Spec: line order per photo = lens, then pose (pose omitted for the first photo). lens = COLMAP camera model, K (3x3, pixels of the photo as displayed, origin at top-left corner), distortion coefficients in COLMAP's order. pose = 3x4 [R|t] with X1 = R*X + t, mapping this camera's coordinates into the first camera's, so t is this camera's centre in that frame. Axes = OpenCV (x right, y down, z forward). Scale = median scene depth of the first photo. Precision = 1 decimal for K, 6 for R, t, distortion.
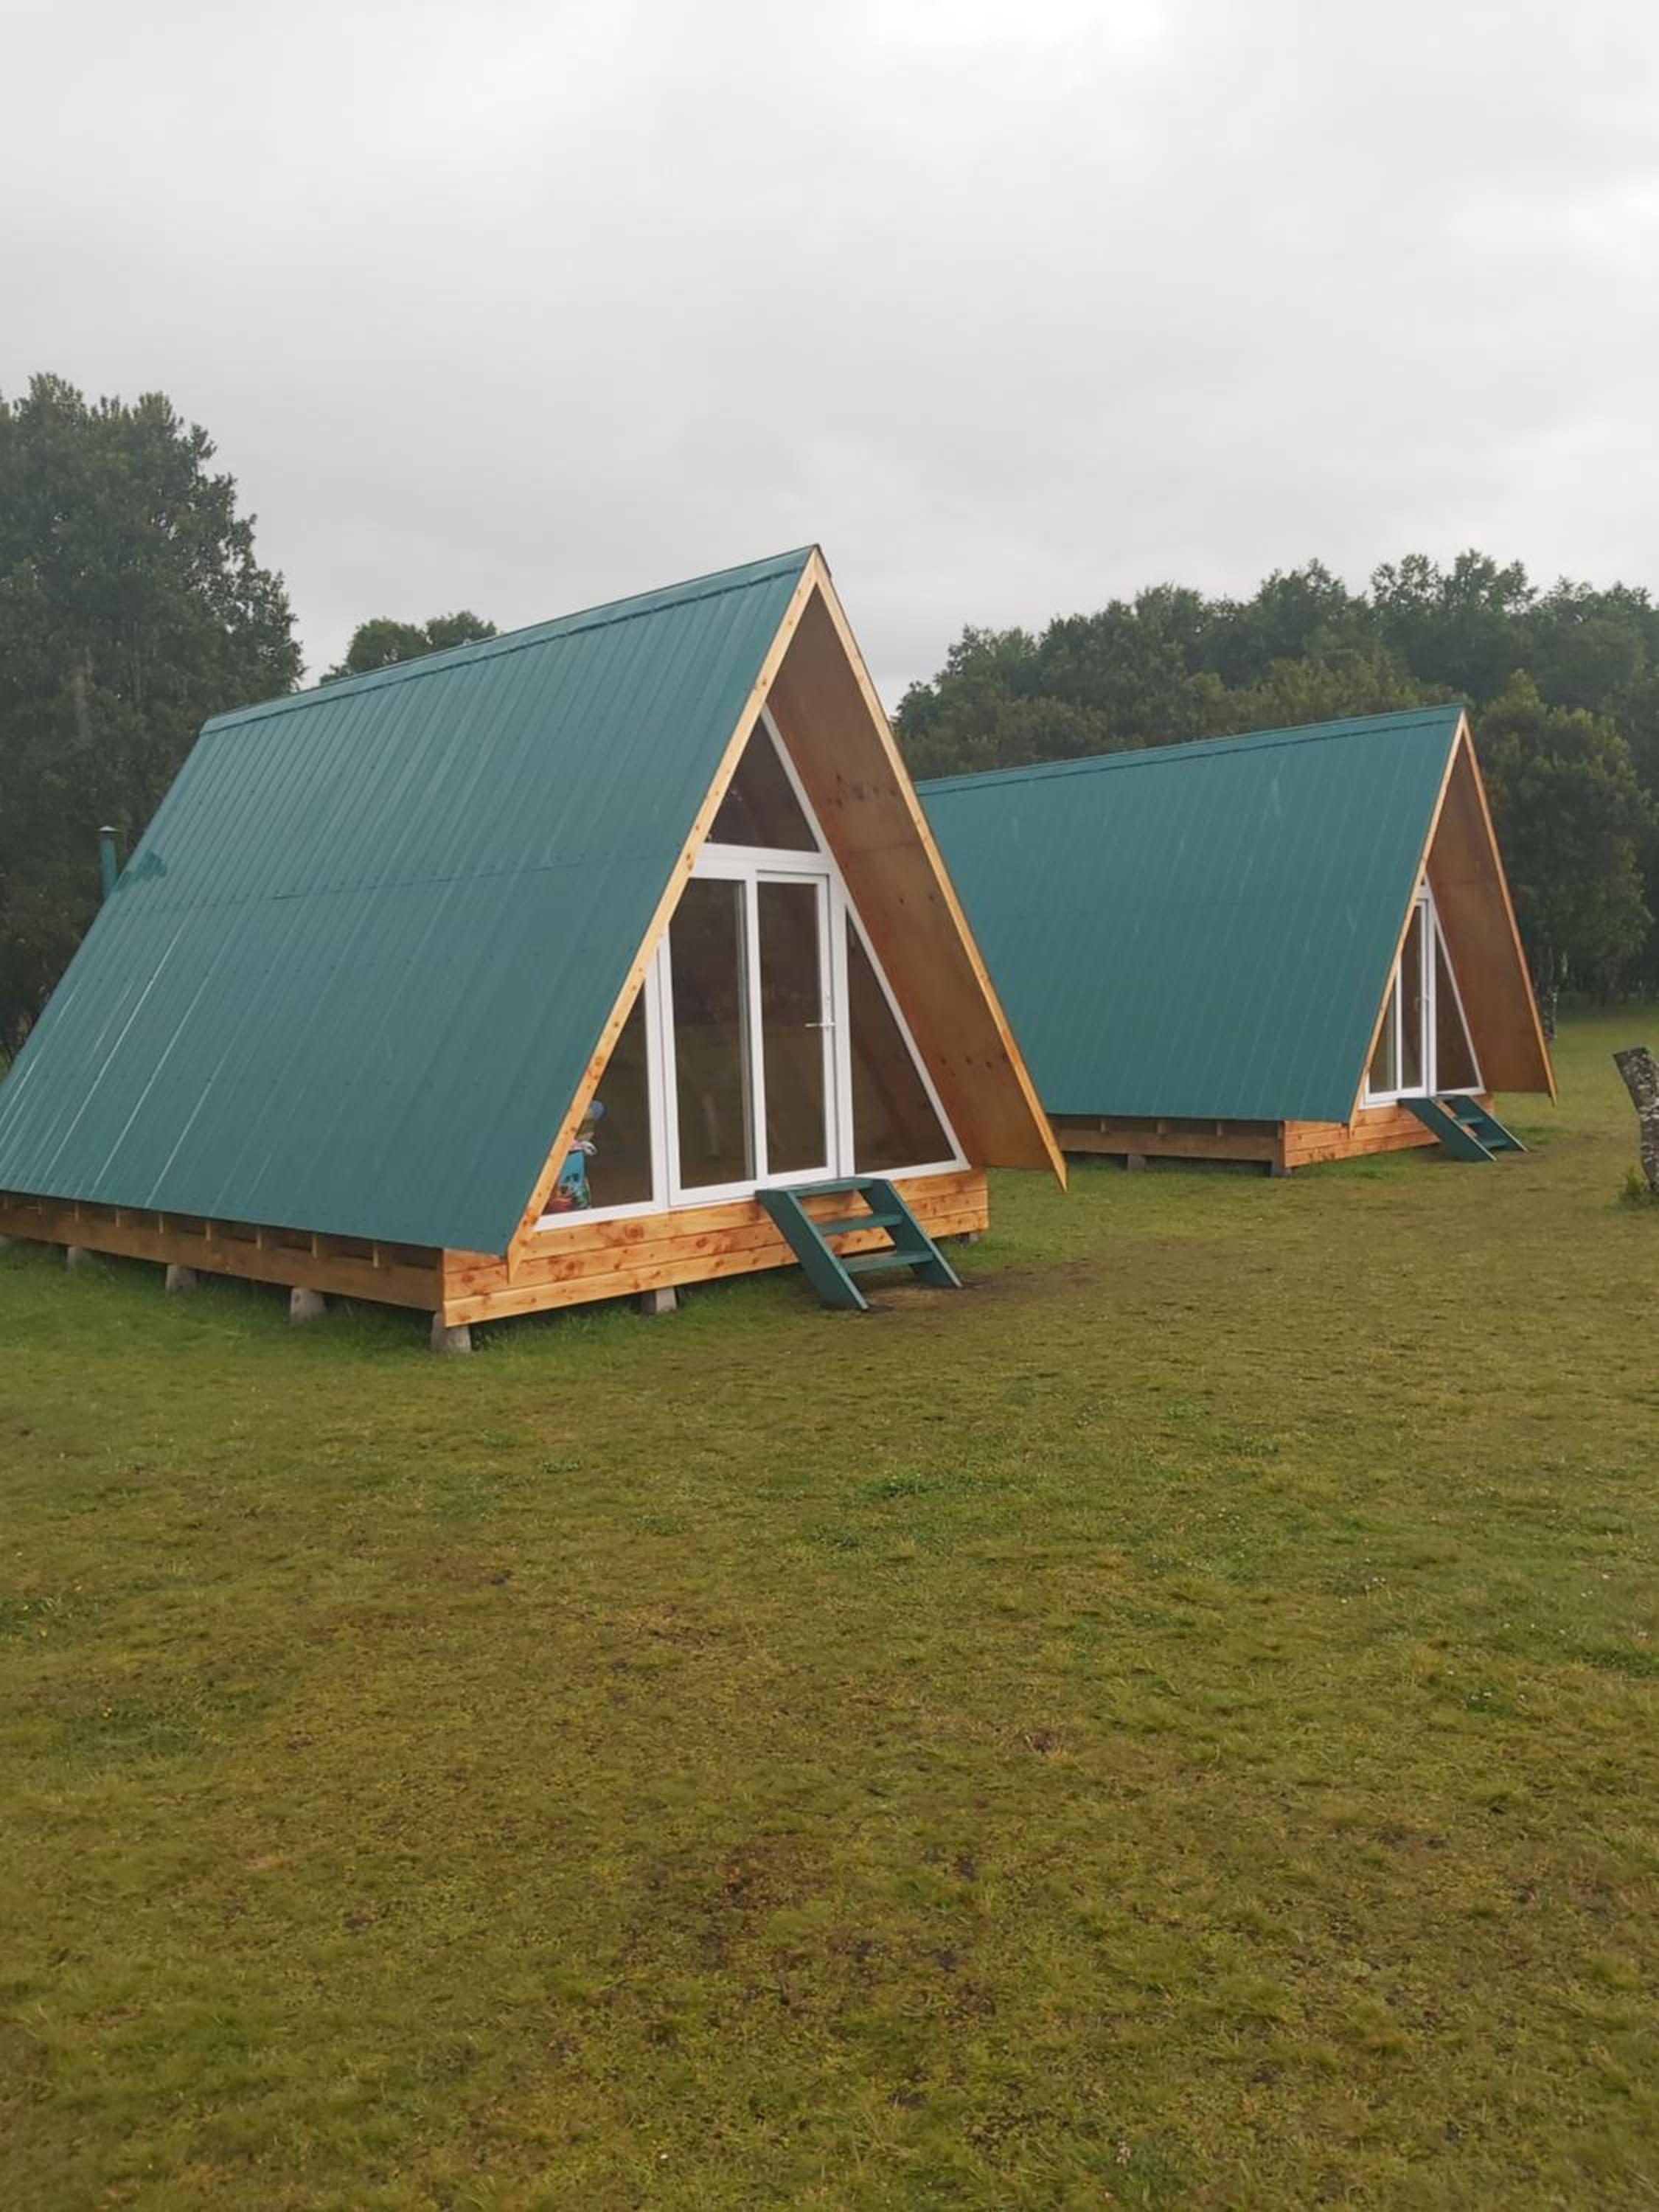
lens RADIAL K [[1644.9, 0, 846.6], [0, 1644.9, 1067.2], [0, 0, 1]] dist [0.076049, -0.124036]
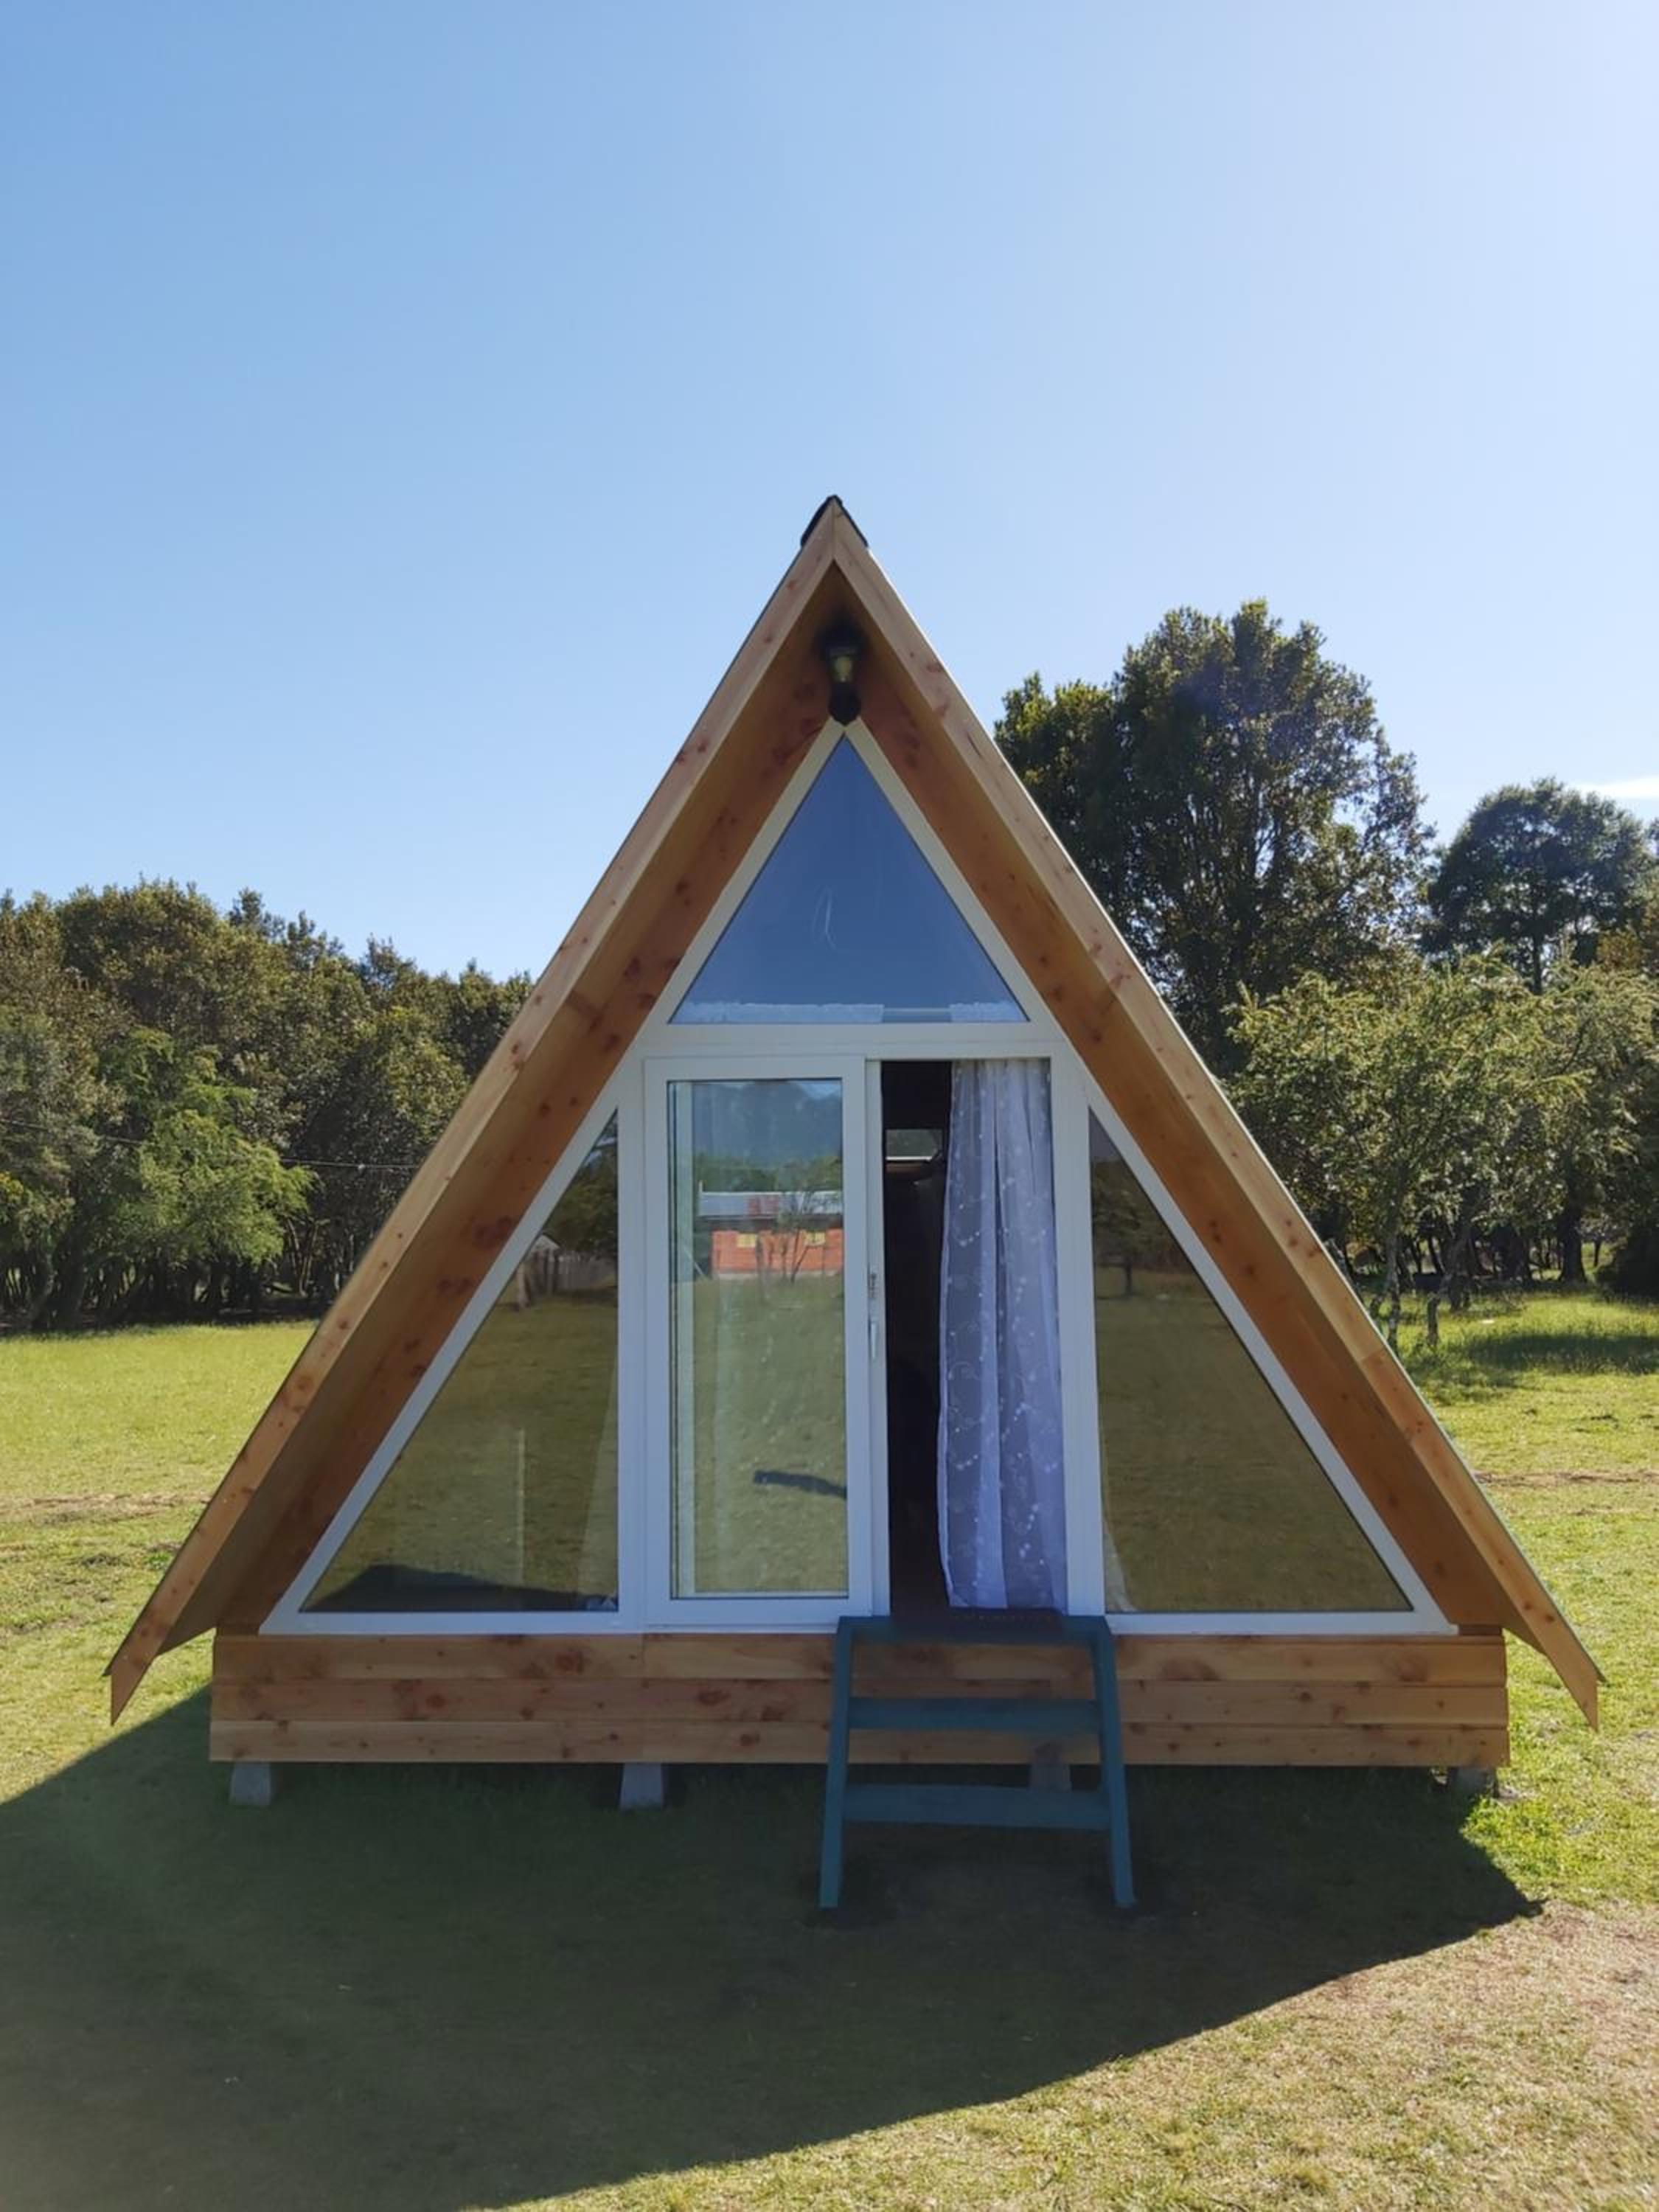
lens RADIAL K [[1644.9, 0, 846.6], [0, 1644.9, 1067.2], [0, 0, 1]] dist [0.076049, -0.124036]
pose [[0.636680, -0.068868, -0.768047, 0.410269], [-0.033965, 0.992533, -0.117152, -0.047175], [0.770380, 0.100675, 0.629586, 0.653969]]
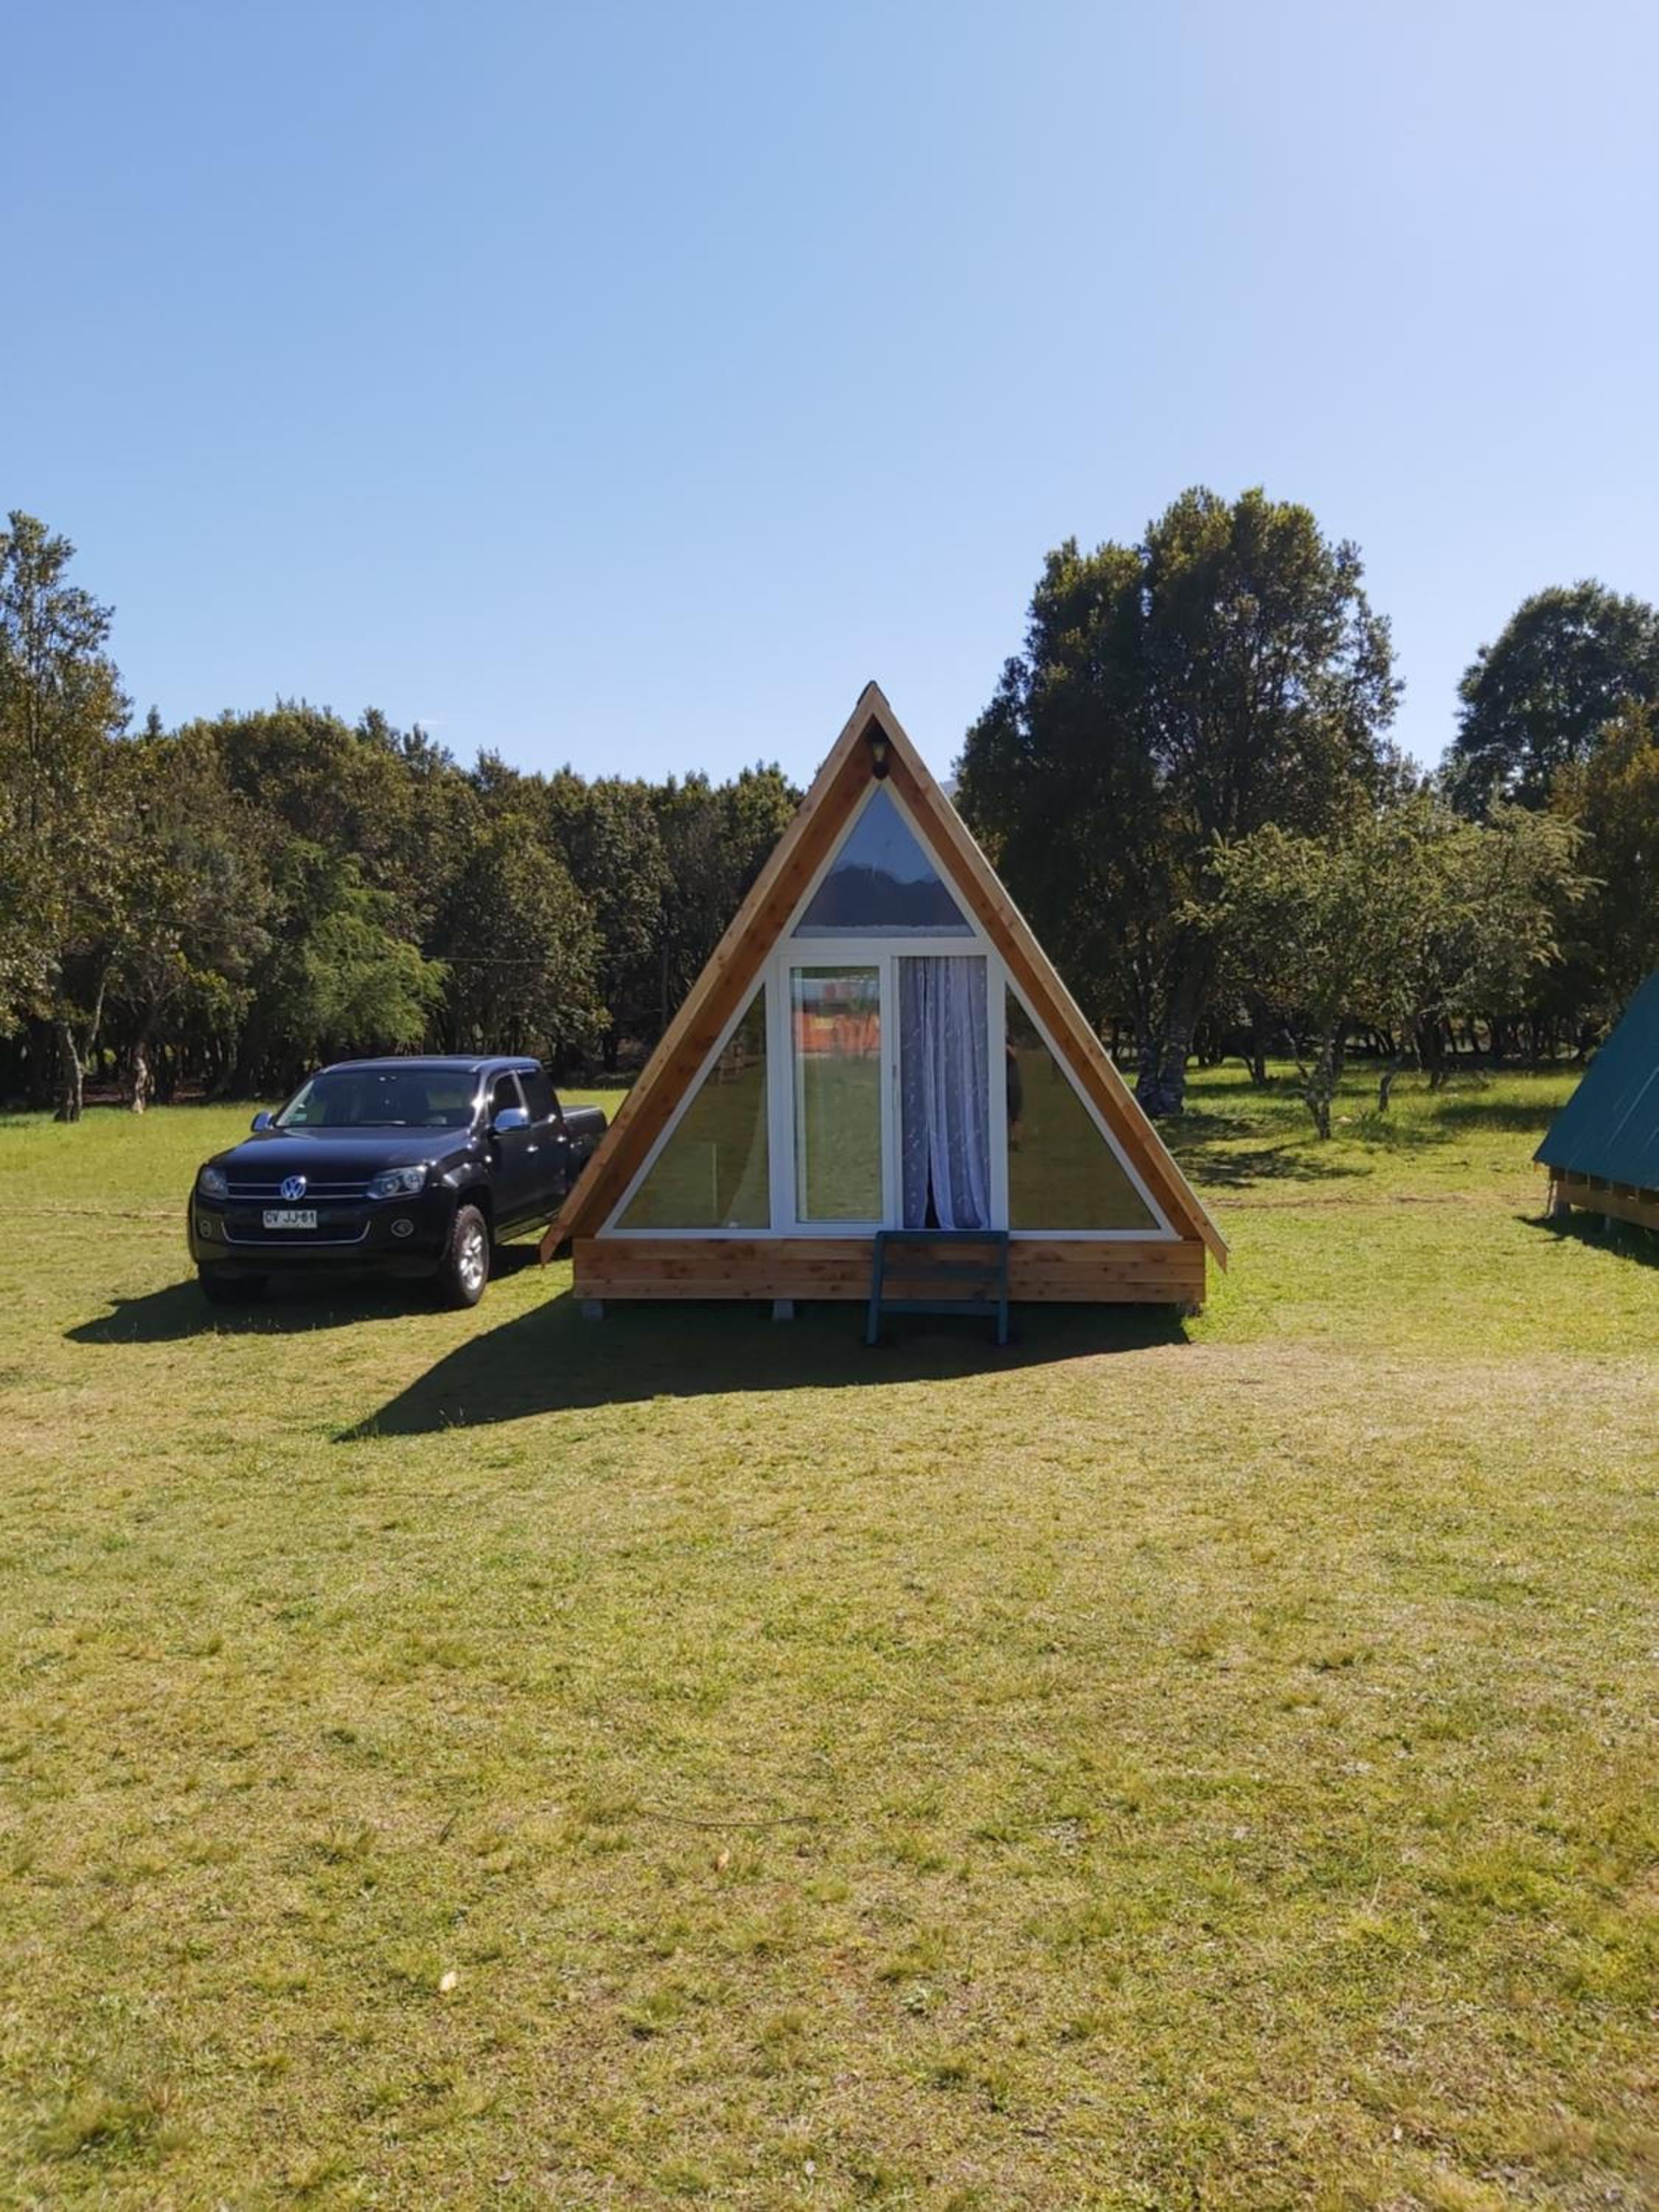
lens RADIAL K [[1644.9, 0, 846.6], [0, 1644.9, 1067.2], [0, 0, 1]] dist [0.076049, -0.124036]
pose [[0.601638, 0.035862, -0.797964, 0.881478], [-0.035151, 0.999213, 0.018403, -0.062205], [0.797995, 0.016978, 0.602424, 0.300267]]
